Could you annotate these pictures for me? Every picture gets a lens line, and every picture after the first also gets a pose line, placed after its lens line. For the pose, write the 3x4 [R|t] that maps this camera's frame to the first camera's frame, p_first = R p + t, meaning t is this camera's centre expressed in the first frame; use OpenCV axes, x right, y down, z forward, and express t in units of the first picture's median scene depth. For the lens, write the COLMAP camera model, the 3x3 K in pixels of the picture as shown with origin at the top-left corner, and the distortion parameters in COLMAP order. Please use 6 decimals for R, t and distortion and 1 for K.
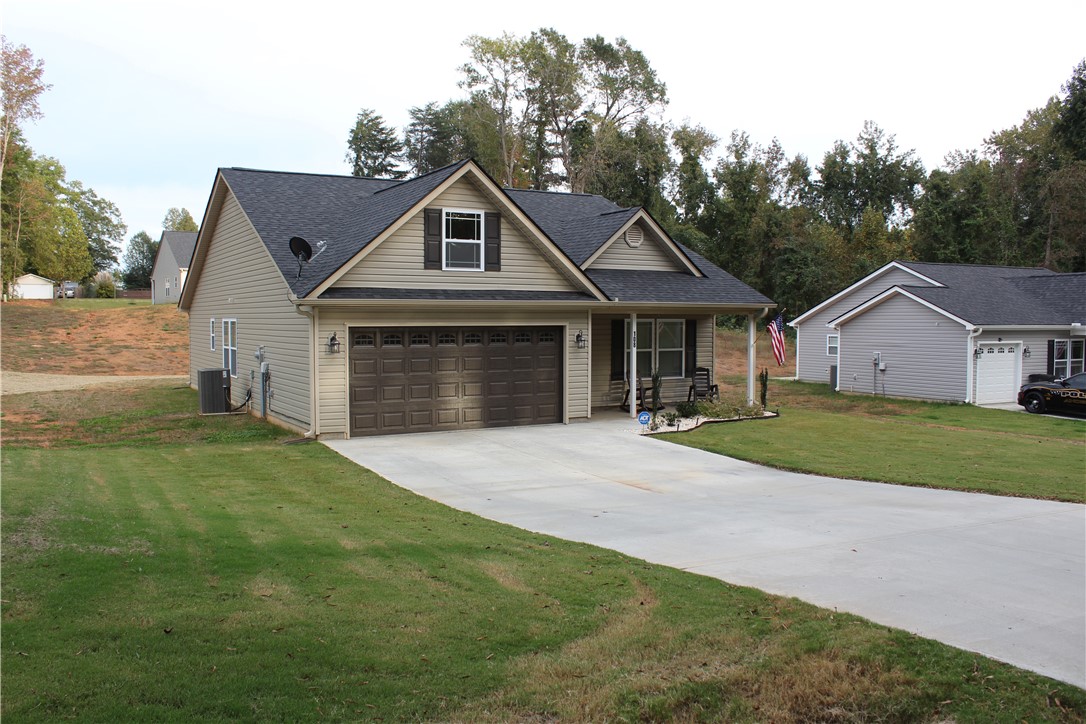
lens RADIAL K [[897.5, 0, 540.5], [0, 897.5, 362.8], [0, 0, 1]] dist [-0.085072, 0.023912]
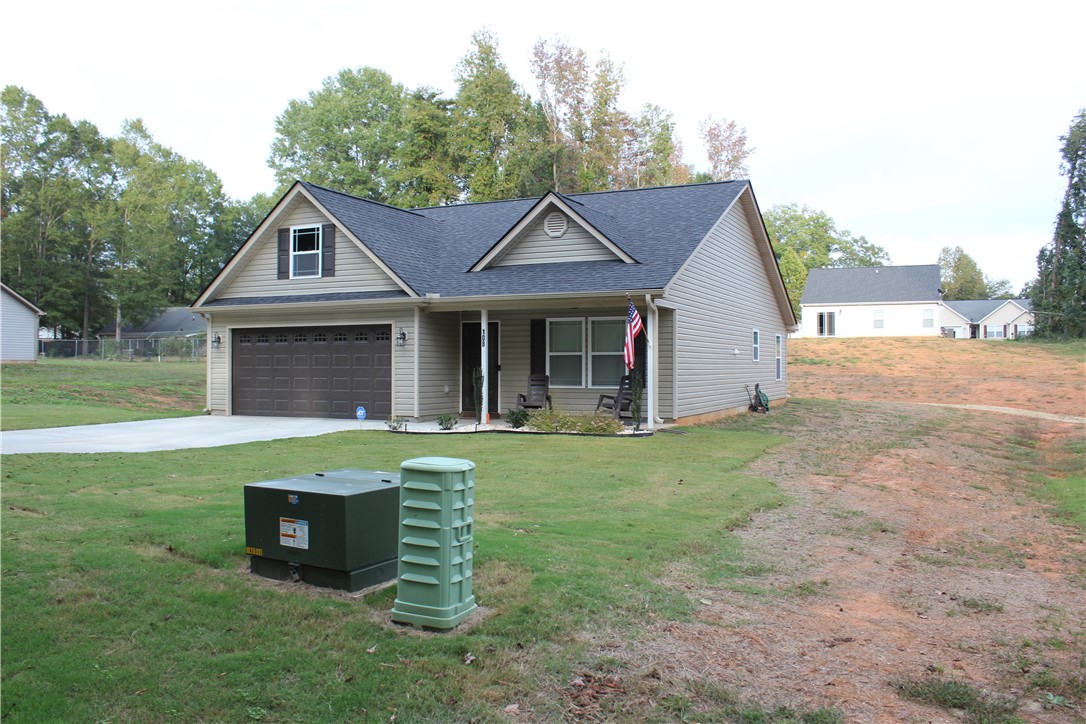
lens RADIAL K [[897.5, 0, 539.0], [0, 897.5, 362.0], [0, 0, 1]] dist [-0.085072, 0.023912]
pose [[0.563526, -0.005156, -0.826082, 1.019310], [-0.040665, 0.998595, -0.033974, 0.031034], [0.825097, 0.052738, 0.562525, 0.603730]]
